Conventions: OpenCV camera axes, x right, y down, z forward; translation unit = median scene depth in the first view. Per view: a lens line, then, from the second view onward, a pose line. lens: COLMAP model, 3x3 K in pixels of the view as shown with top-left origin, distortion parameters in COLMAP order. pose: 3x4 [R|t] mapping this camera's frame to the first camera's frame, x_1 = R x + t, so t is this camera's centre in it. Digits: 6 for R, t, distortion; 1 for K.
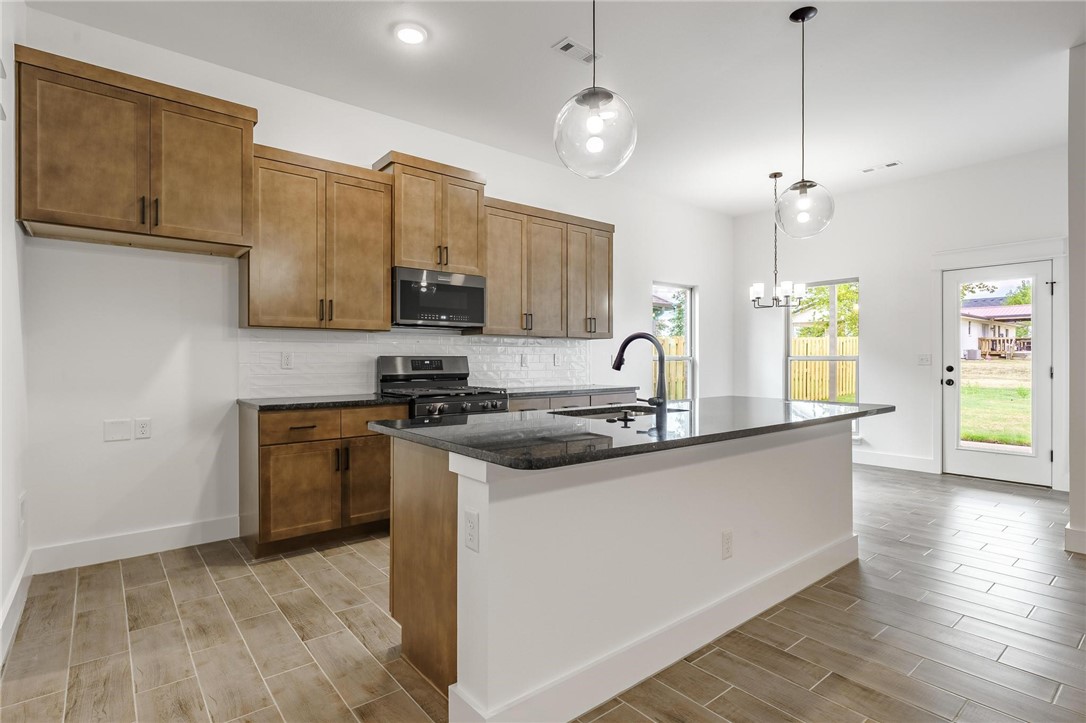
lens RADIAL K [[542.7, 0, 545.9], [0, 542.7, 360.1], [0, 0, 1]] dist [0.002448, -0.000329]
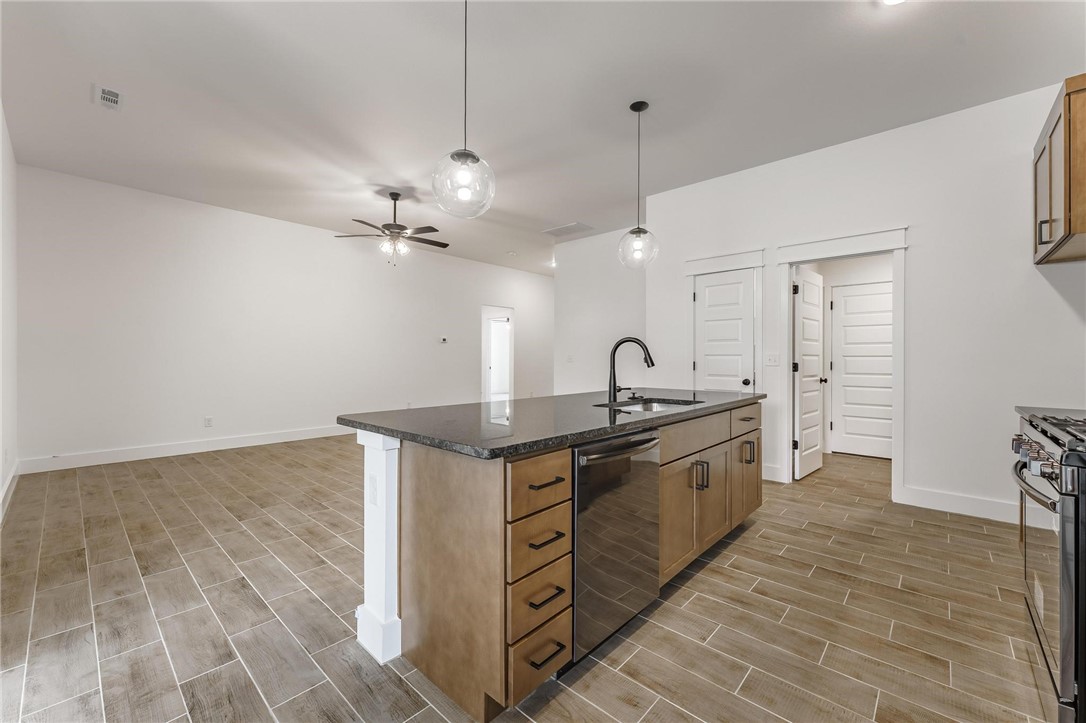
lens RADIAL K [[436.6, 0, 545.0], [0, 436.6, 358.2], [0, 0, 1]] dist [0.000266, 0.000029]
pose [[-0.989555, -0.002937, -0.144124, 0.338725], [-0.003092, 0.999995, 0.000852, -0.001517], [0.144120, 0.001289, -0.989559, 1.295921]]
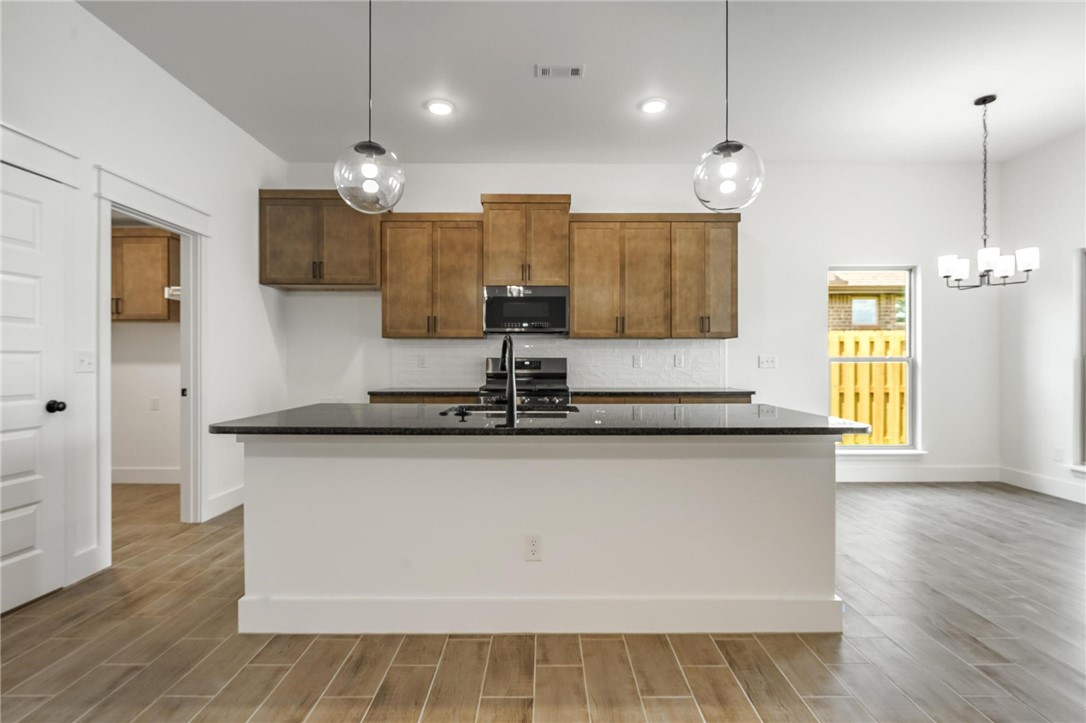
lens RADIAL K [[512.4, 0, 545.7], [0, 512.4, 361.2], [0, 0, 1]] dist [-0.001599, -0.000484]
pose [[0.775259, 0.001060, -0.631642, 0.568184], [-0.001535, 0.999999, -0.000207, 0.000470], [0.631641, 0.001130, 0.775260, 0.174611]]
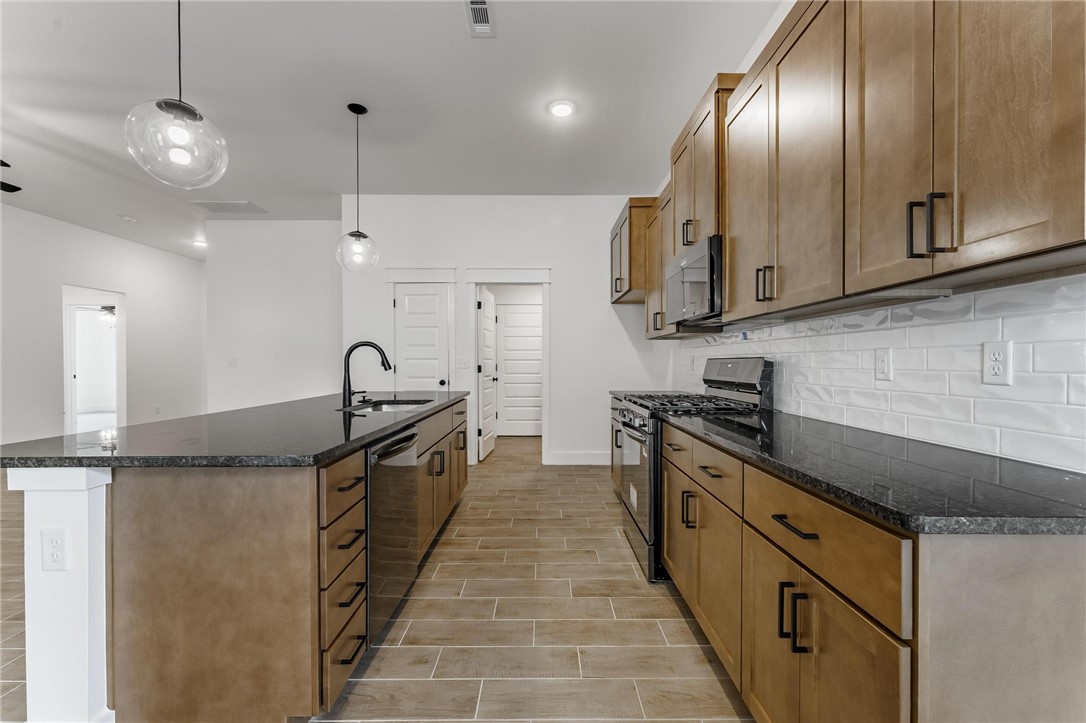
lens RADIAL K [[437.4, 0, 543.6], [0, 437.4, 367.1], [0, 0, 1]] dist [0.001987, 0.000042]
pose [[-0.631475, 0.009058, -0.775343, 0.468044], [-0.000585, 0.999926, 0.012159, -0.001840], [0.775396, 0.008132, -0.631423, 1.299629]]
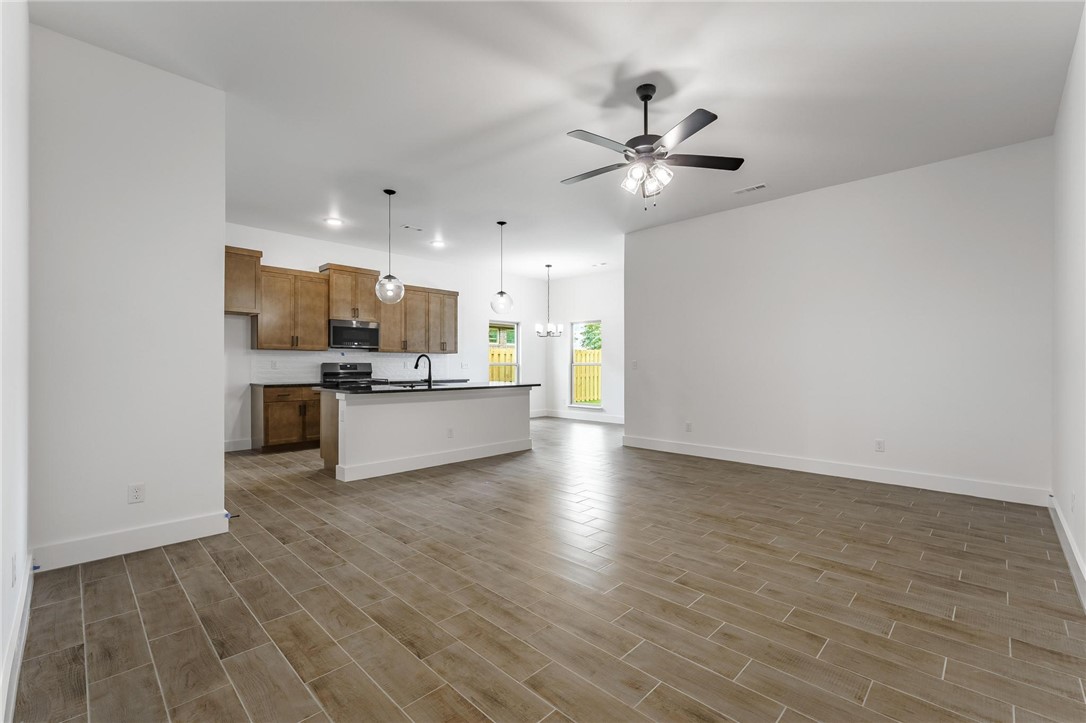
lens RADIAL K [[465.5, 0, 545.9], [0, 465.5, 367.1], [0, 0, 1]] dist [-0.001518, -0.000367]
pose [[0.993234, 0.001686, 0.116115, 0.324589], [-0.002171, 0.999989, 0.004048, -0.000077], [-0.116107, -0.004273, 0.993228, -0.833221]]
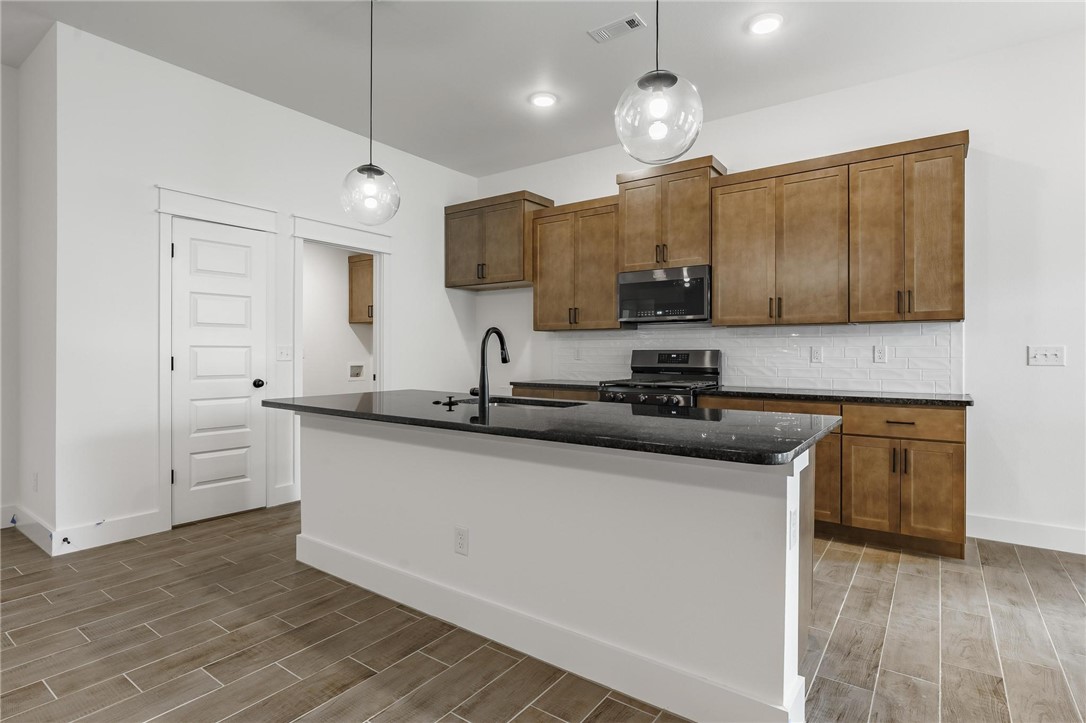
lens RADIAL K [[548.9, 0, 545.3], [0, 548.9, 354.7], [0, 0, 1]] dist [-0.004432, -0.001589]
pose [[0.257170, 0.004650, -0.966355, 0.805759], [-0.003979, 0.999985, 0.003753, -0.001293], [0.966358, 0.002880, 0.257185, 0.537484]]
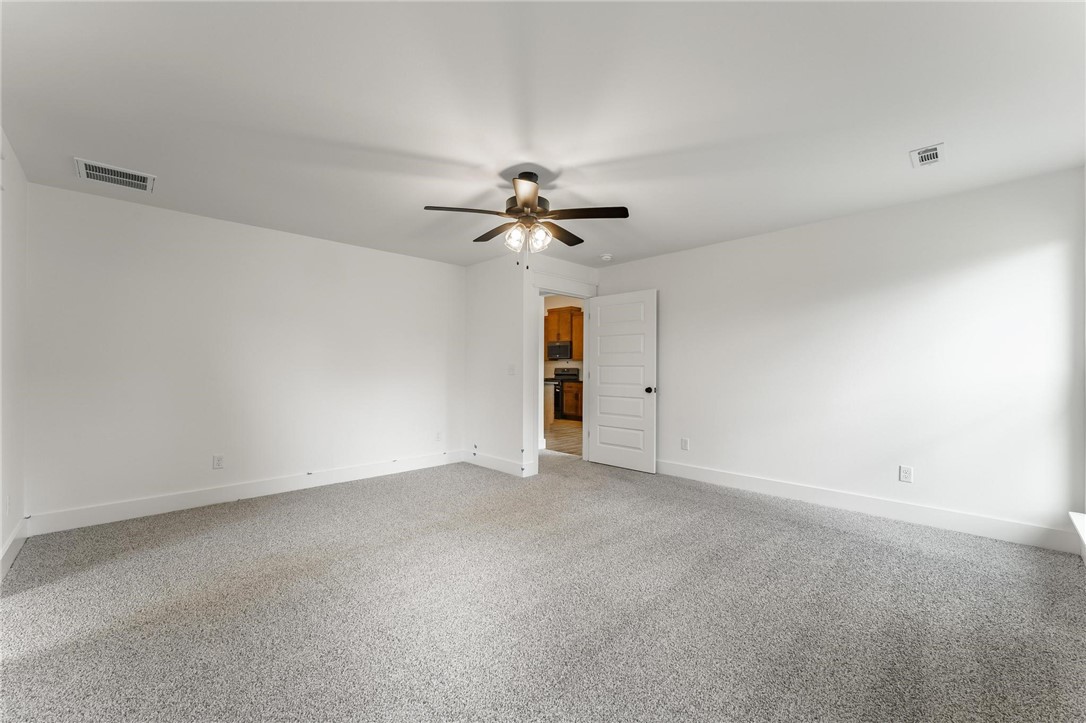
lens RADIAL K [[437.4, 0, 543.6], [0, 437.4, 367.1], [0, 0, 1]] dist [0.001987, 0.000042]
pose [[0.086144, -0.001722, -0.996281, 2.471380], [-0.003128, 0.999993, -0.001999, -0.007546], [0.996278, 0.003288, 0.086138, 0.723095]]
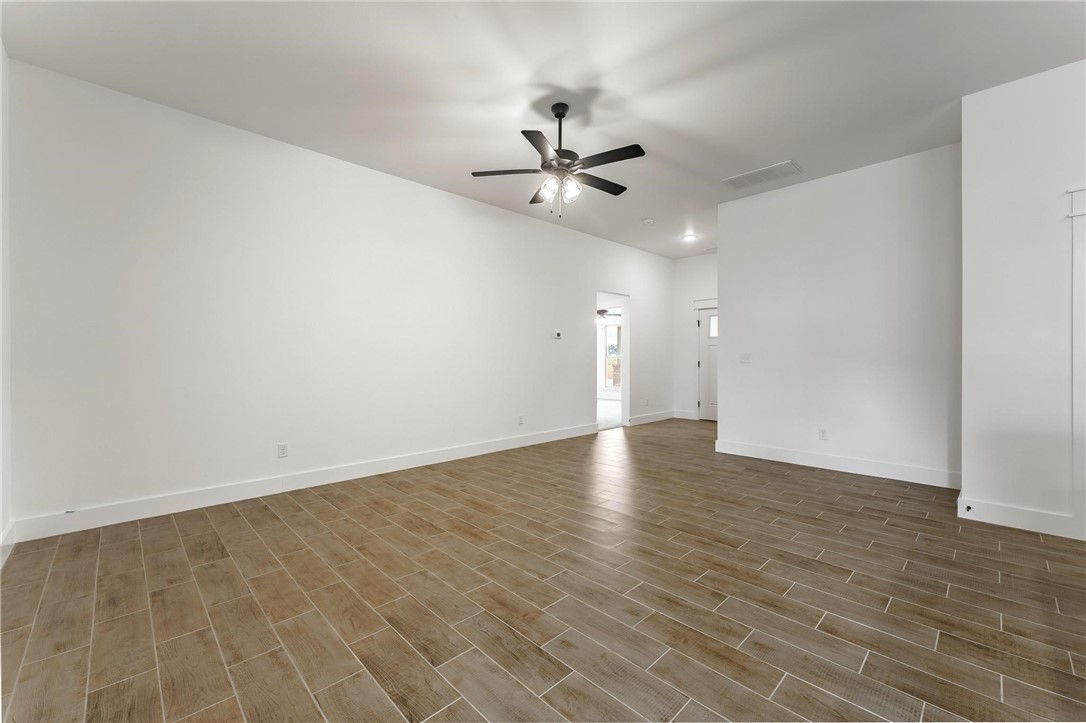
lens RADIAL K [[436.3, 0, 546.1], [0, 436.3, 359.9], [0, 0, 1]] dist [0.002779, 0.000263]
pose [[-0.996152, 0.003381, -0.087572, 0.694206], [0.002843, 0.999976, 0.006263, -0.002645], [0.087591, 0.005990, -0.996139, 0.794653]]
